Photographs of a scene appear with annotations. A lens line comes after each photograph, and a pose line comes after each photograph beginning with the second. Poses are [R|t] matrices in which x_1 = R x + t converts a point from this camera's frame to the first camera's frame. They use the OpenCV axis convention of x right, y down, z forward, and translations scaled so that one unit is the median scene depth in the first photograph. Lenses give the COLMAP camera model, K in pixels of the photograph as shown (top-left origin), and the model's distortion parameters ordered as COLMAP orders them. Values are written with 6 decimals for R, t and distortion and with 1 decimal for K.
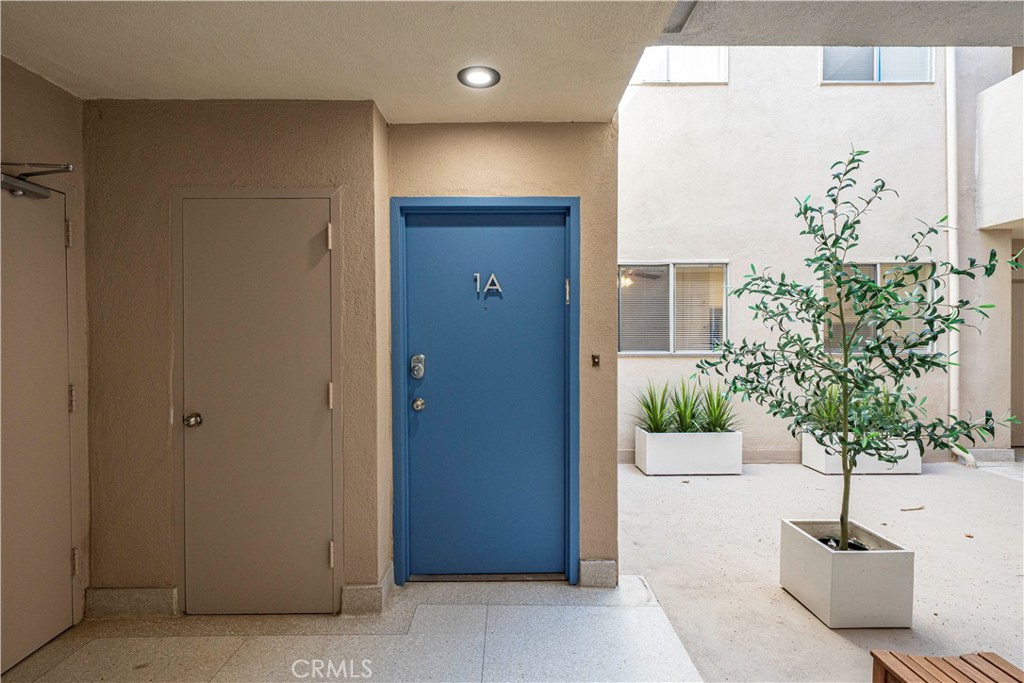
lens RADIAL K [[499.5, 0, 512.0], [0, 499.5, 341.5], [0, 0, 1]] dist [0.000953, -0.000205]
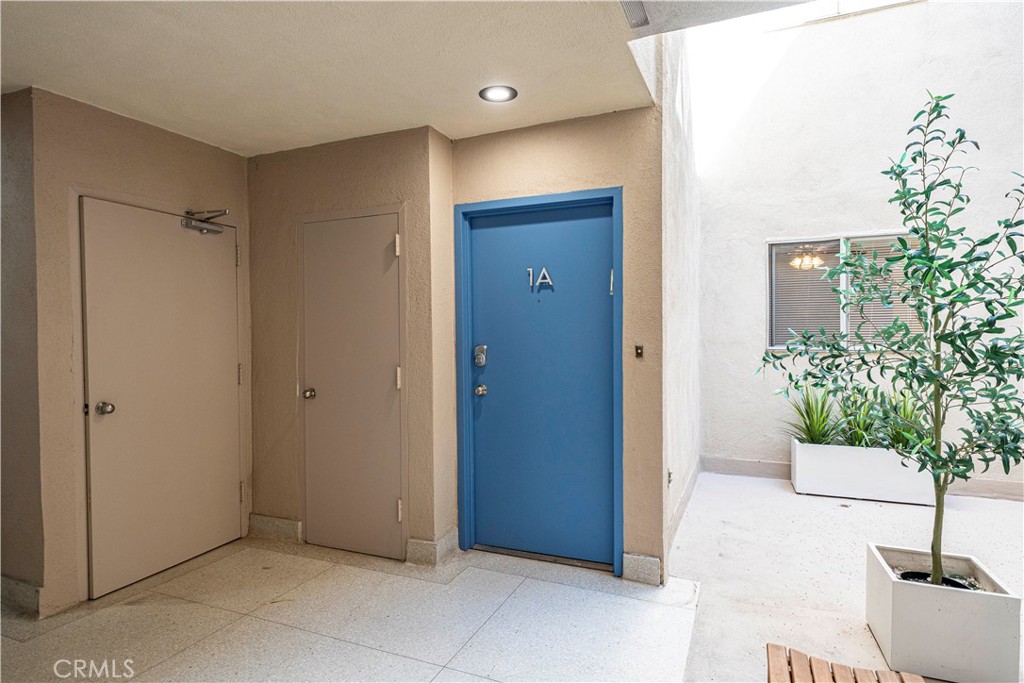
lens RADIAL K [[567.7, 0, 512.0], [0, 567.7, 341.5], [0, 0, 1]] dist [0.000348, 0.000564]
pose [[0.913830, 0.001880, -0.406092, 0.398979], [0.000436, 0.999984, 0.005610, 0.012298], [0.406096, -0.005304, 0.913815, -0.119975]]
